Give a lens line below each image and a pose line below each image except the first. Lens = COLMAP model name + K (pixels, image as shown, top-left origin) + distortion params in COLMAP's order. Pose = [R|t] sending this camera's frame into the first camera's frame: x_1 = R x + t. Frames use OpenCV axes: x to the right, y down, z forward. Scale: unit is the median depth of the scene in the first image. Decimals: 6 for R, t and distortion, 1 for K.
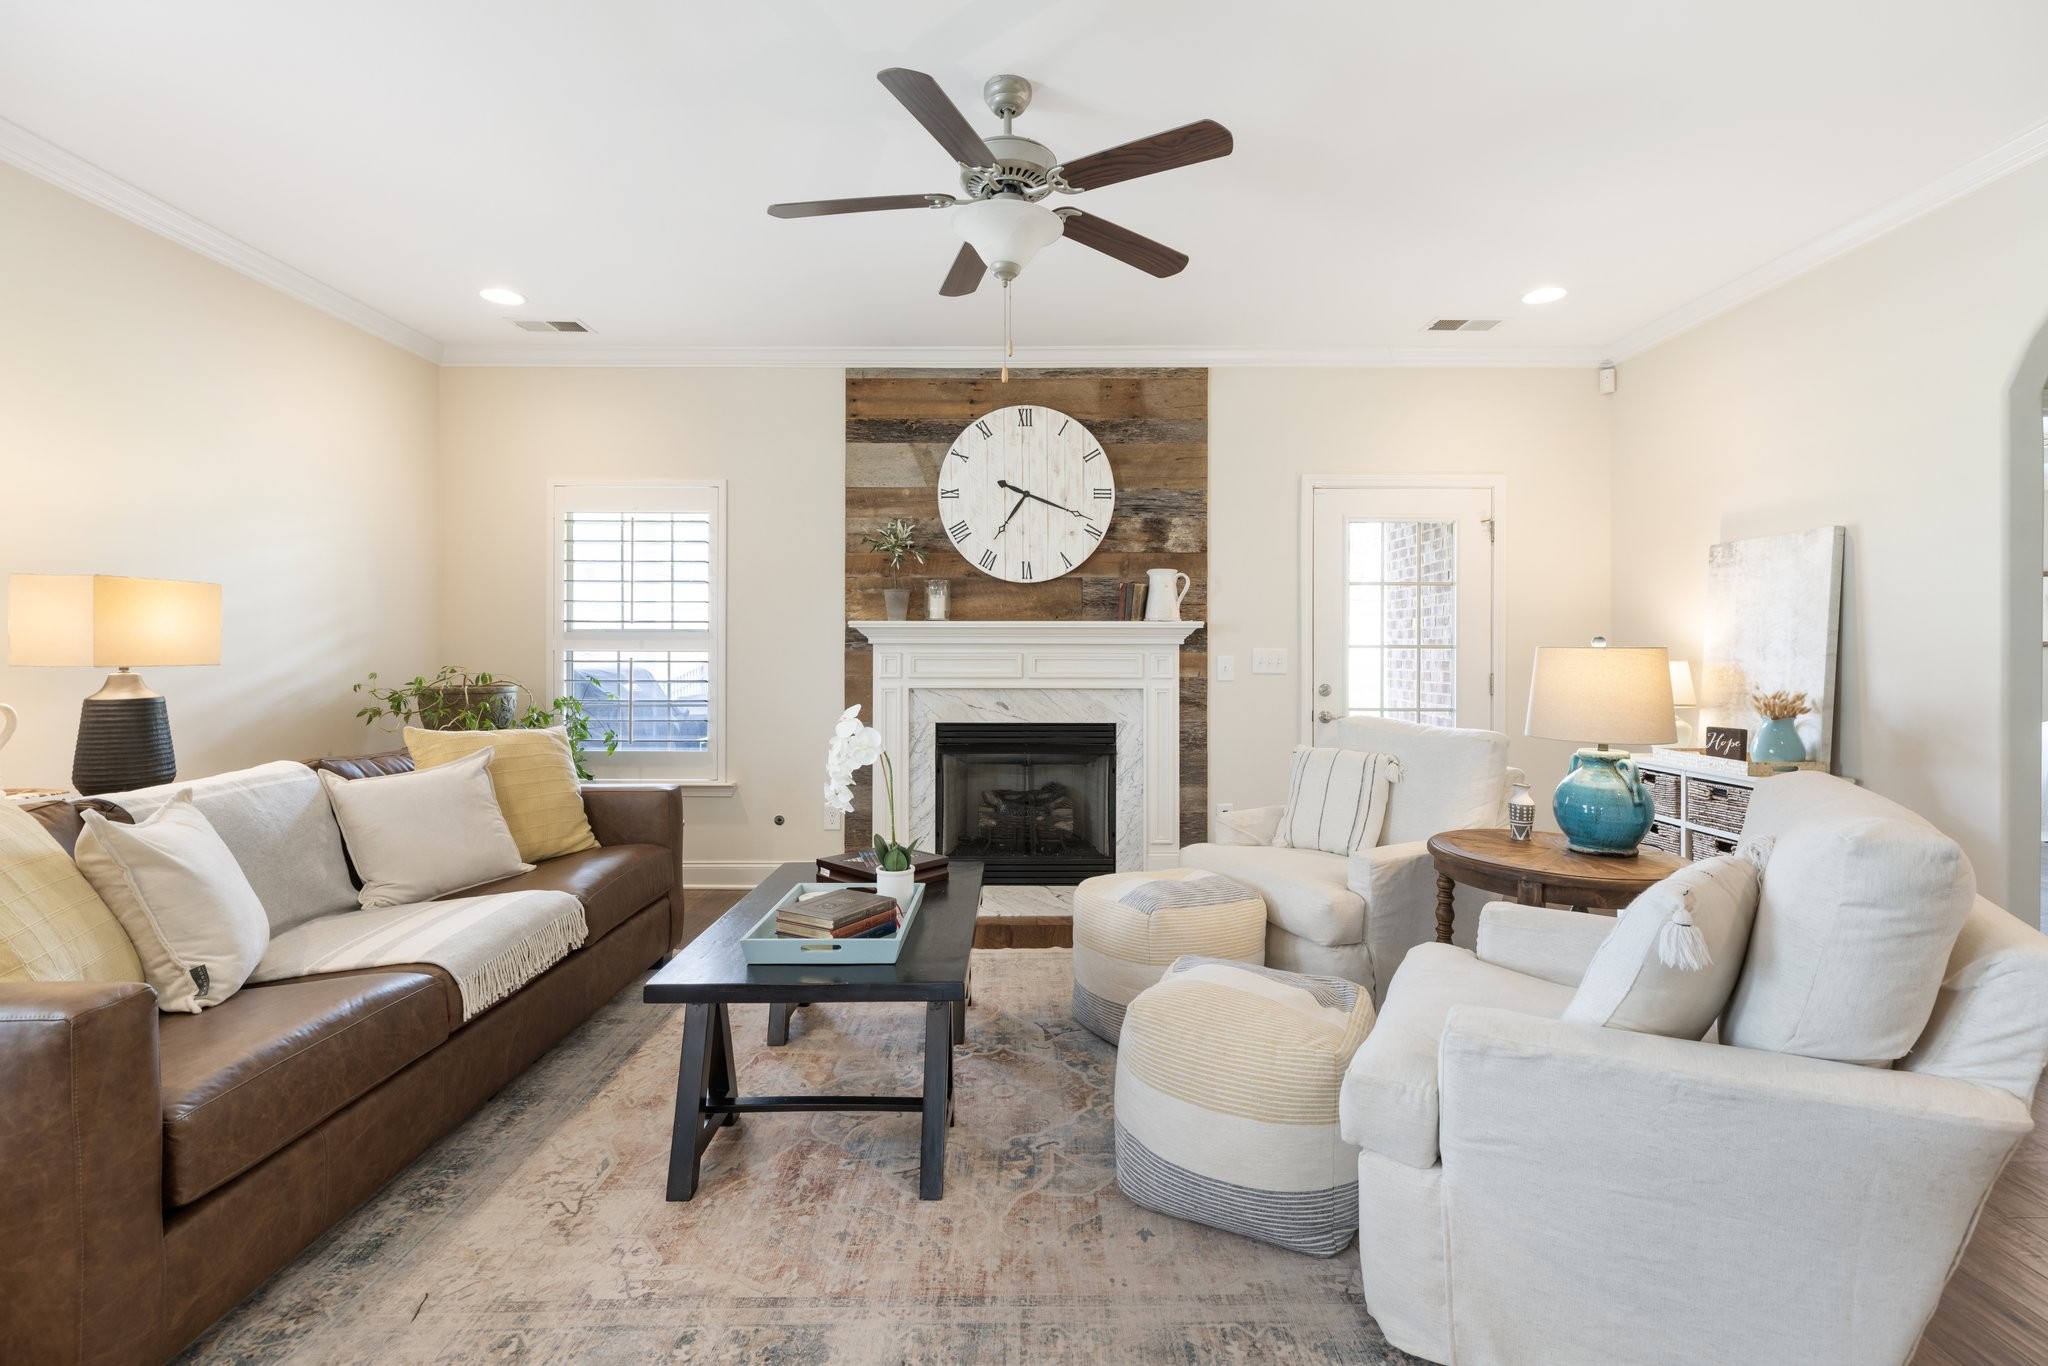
lens RADIAL K [[920.4, 0, 1024.3], [0, 920.4, 653.6], [0, 0, 1]] dist [0.007904, -0.000065]
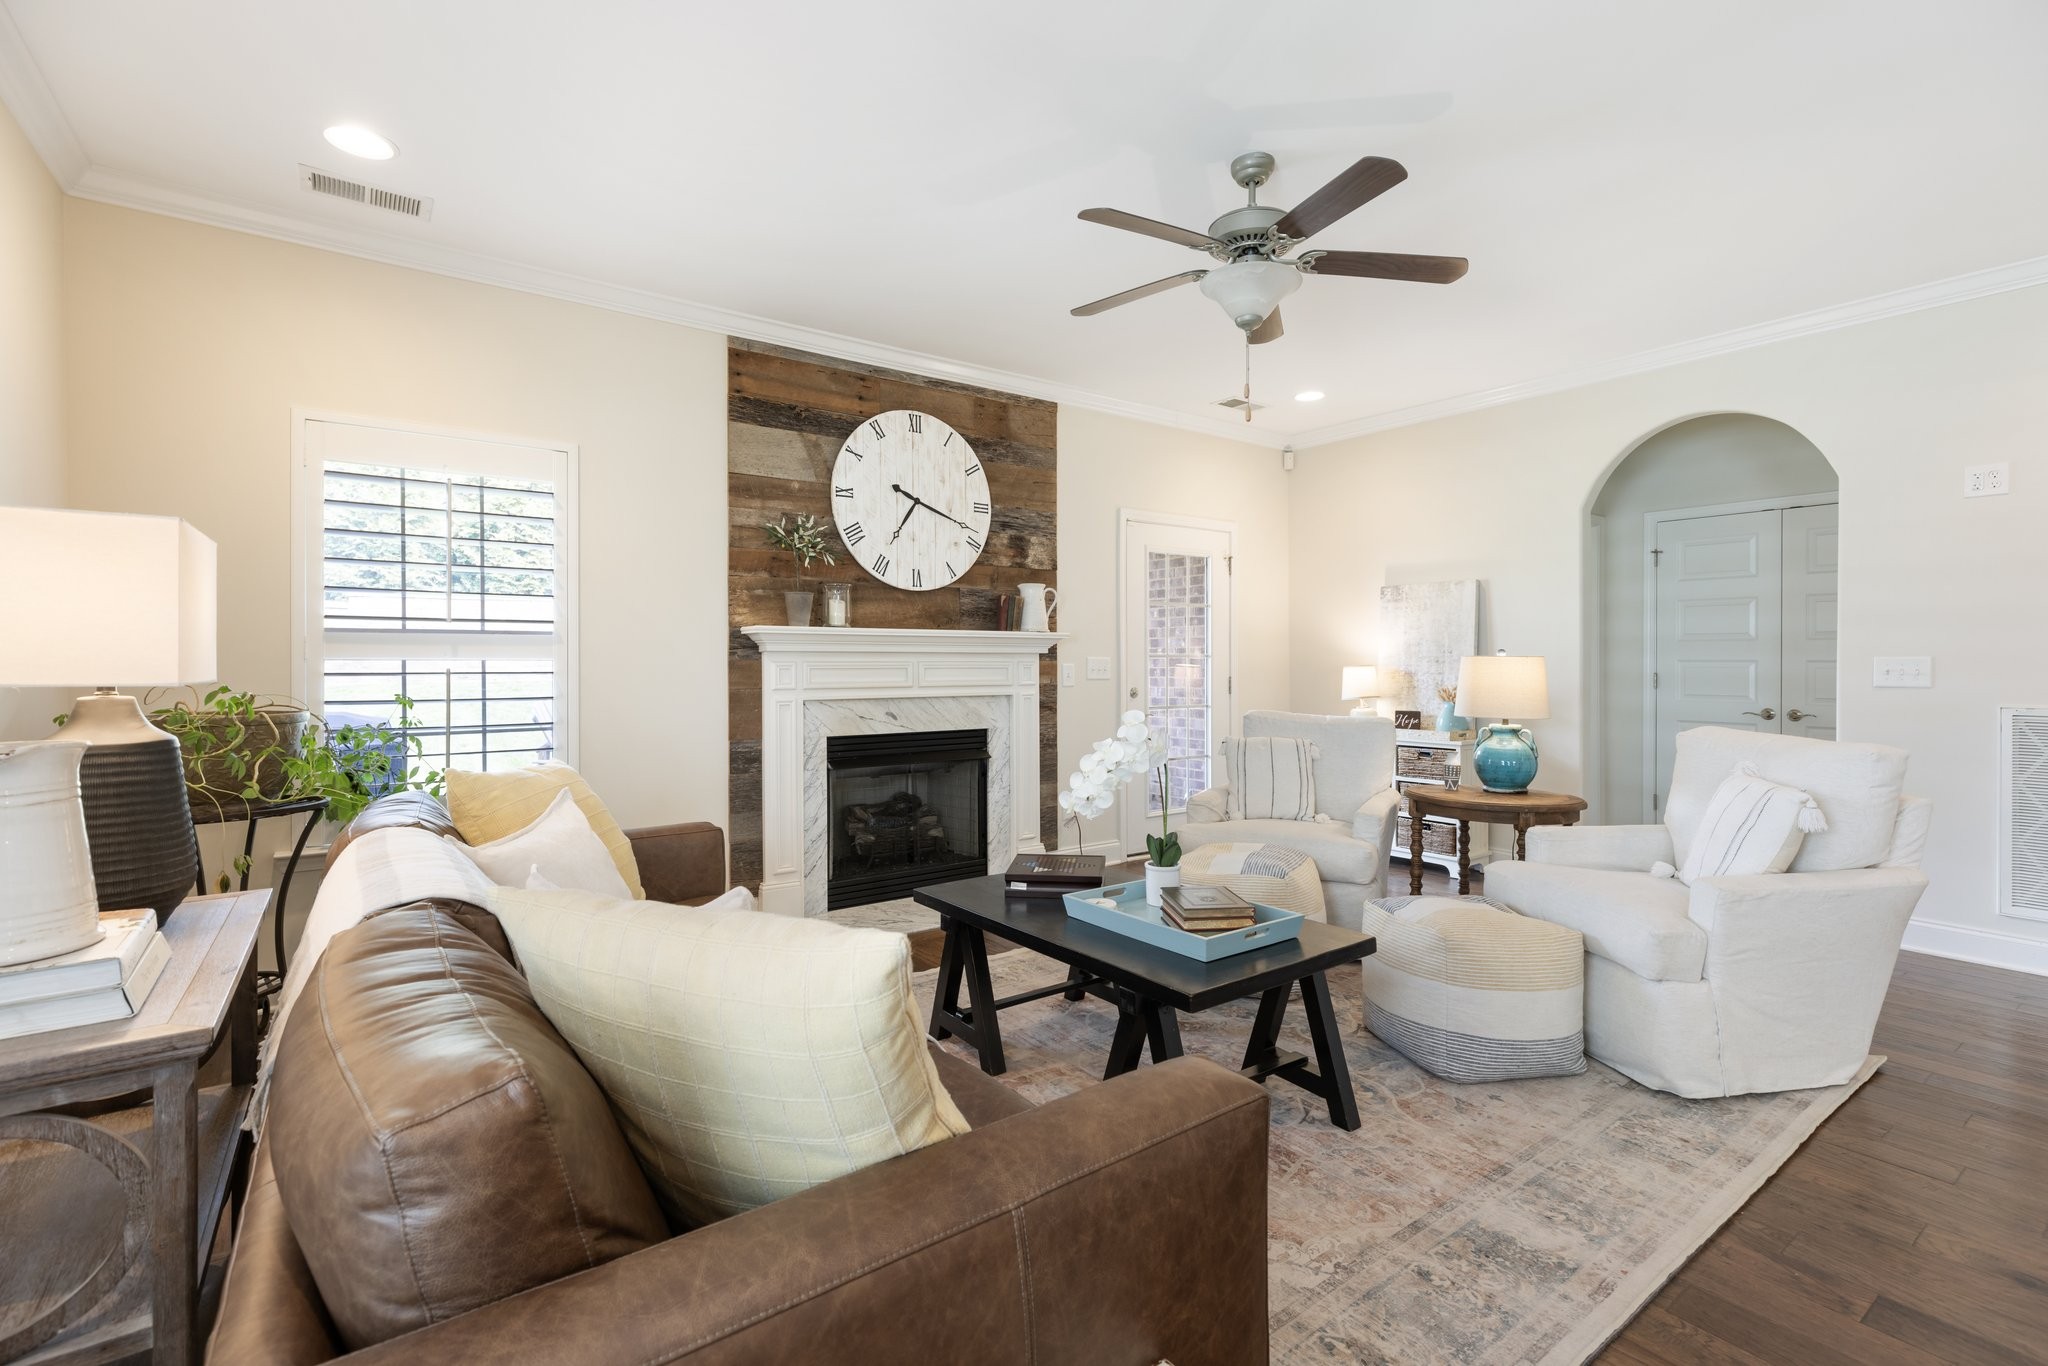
lens RADIAL K [[923.7, 0, 1018.7], [0, 923.7, 662.8], [0, 0, 1]] dist [0.010291, 0.000219]
pose [[0.809283, -0.002499, 0.587413, -0.491753], [0.002786, 0.999996, 0.000416, 0.000524], [-0.587412, 0.001300, 0.809287, 0.130995]]
